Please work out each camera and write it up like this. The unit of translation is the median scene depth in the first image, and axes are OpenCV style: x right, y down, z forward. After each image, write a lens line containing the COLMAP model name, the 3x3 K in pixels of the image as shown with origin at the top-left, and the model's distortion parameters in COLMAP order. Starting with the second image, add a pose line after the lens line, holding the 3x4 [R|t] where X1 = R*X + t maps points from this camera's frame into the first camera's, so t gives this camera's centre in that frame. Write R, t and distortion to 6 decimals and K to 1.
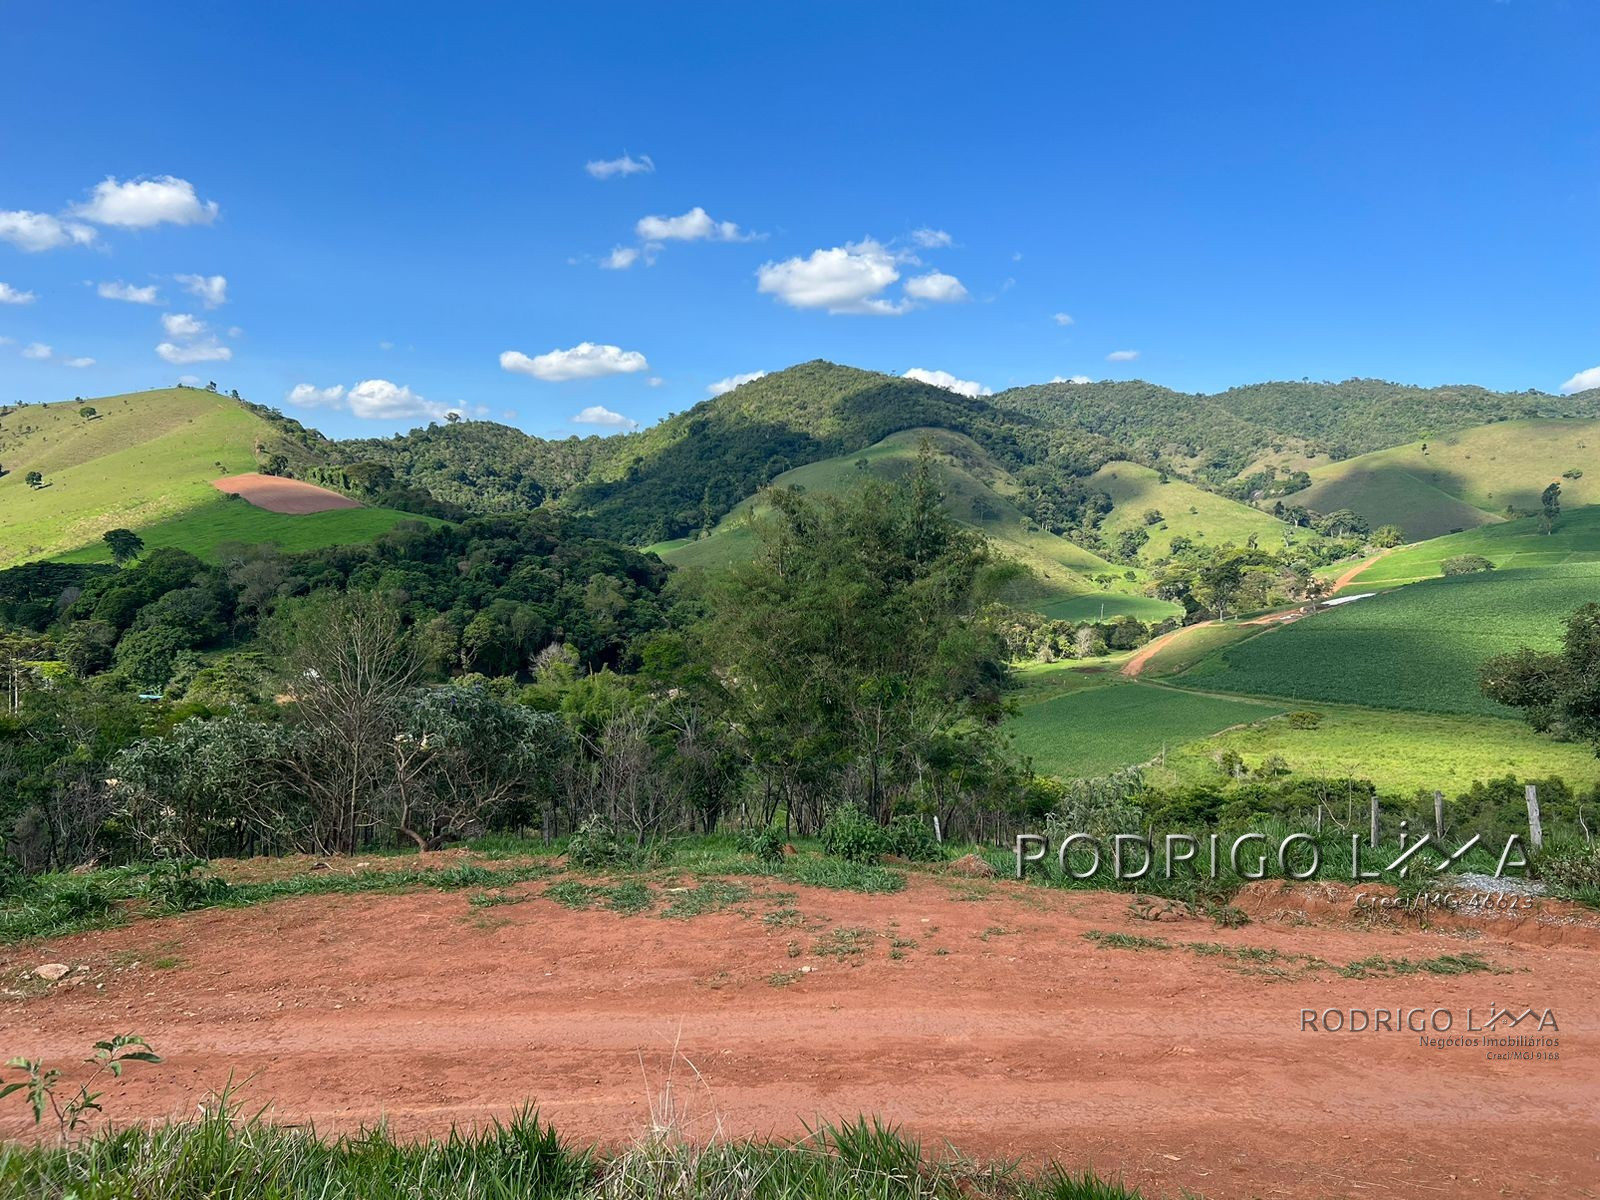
lens RADIAL K [[1204.9, 0, 792.2], [0, 1204.9, 610.1], [0, 0, 1]] dist [0.058208, -0.061285]
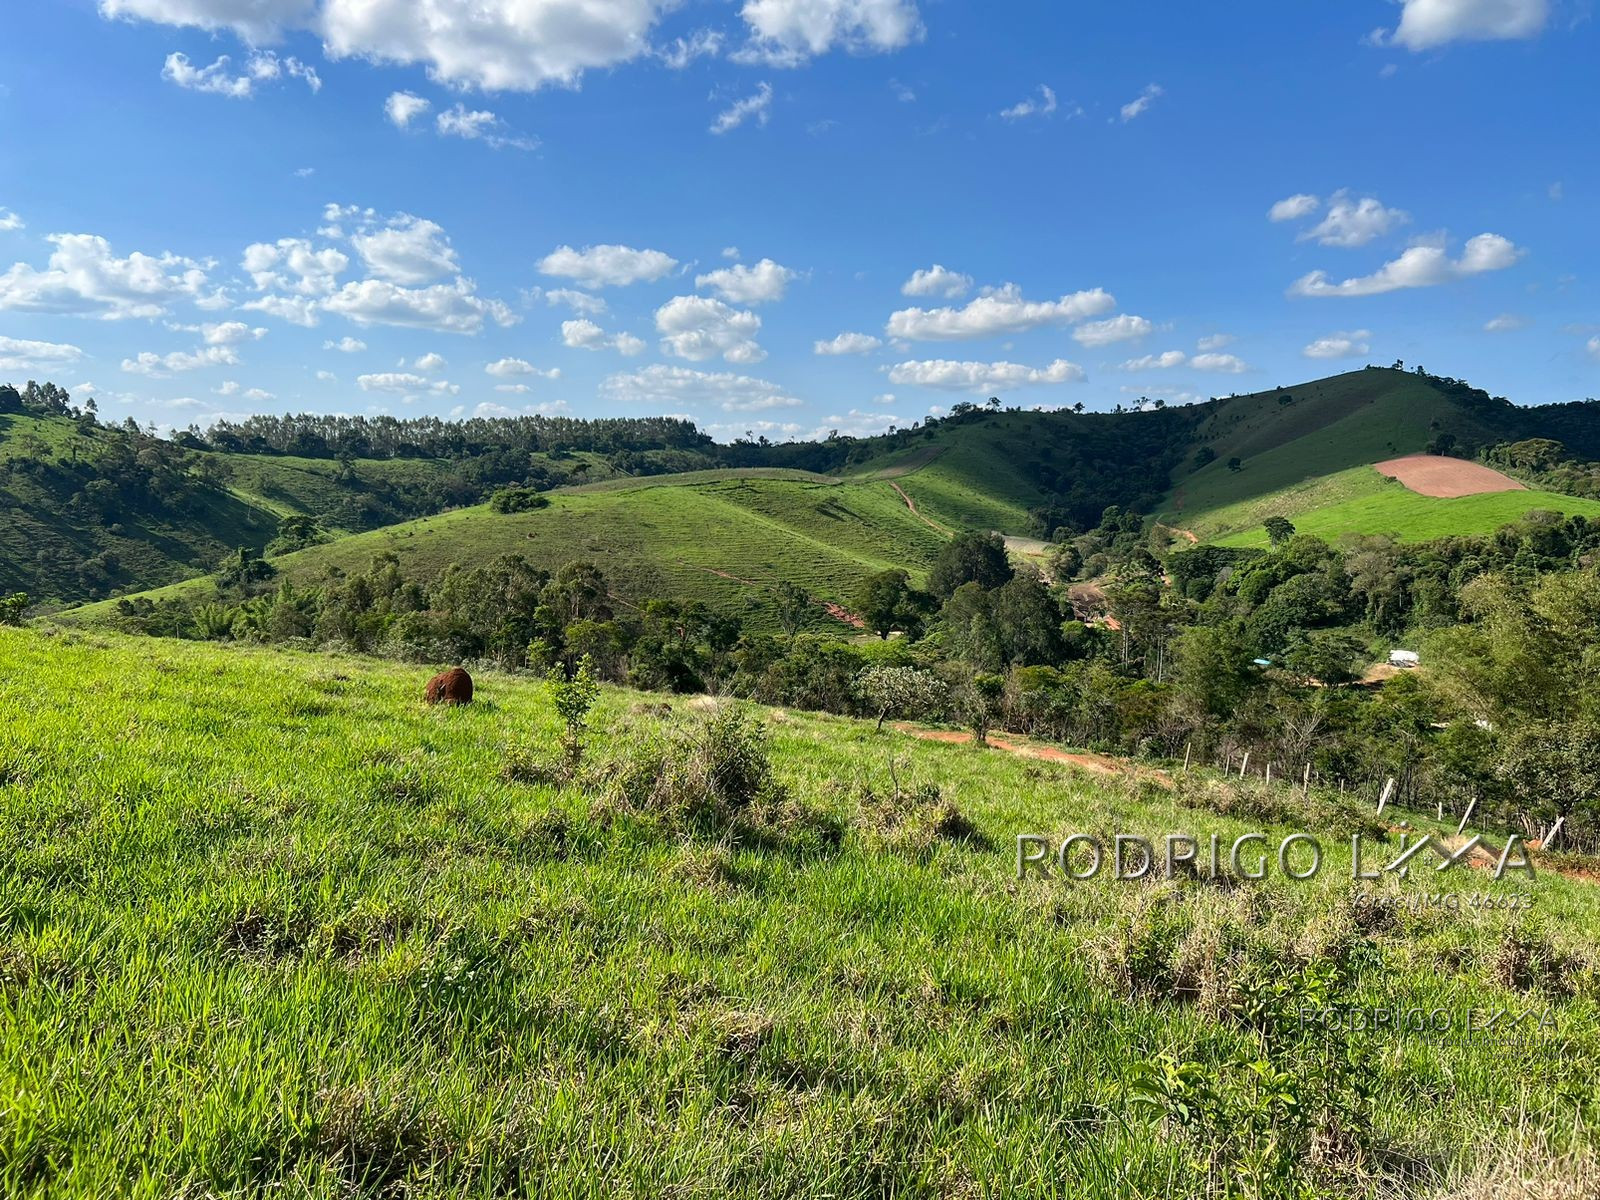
lens RADIAL K [[1204.9, 0, 795.9], [0, 1204.9, 624.4], [0, 0, 1]] dist [0.058208, -0.061285]
pose [[0.609660, 0.077230, -0.788892, 0.128894], [-0.043695, 0.997003, 0.063835, -0.020738], [0.791458, -0.004447, 0.611207, -0.114675]]
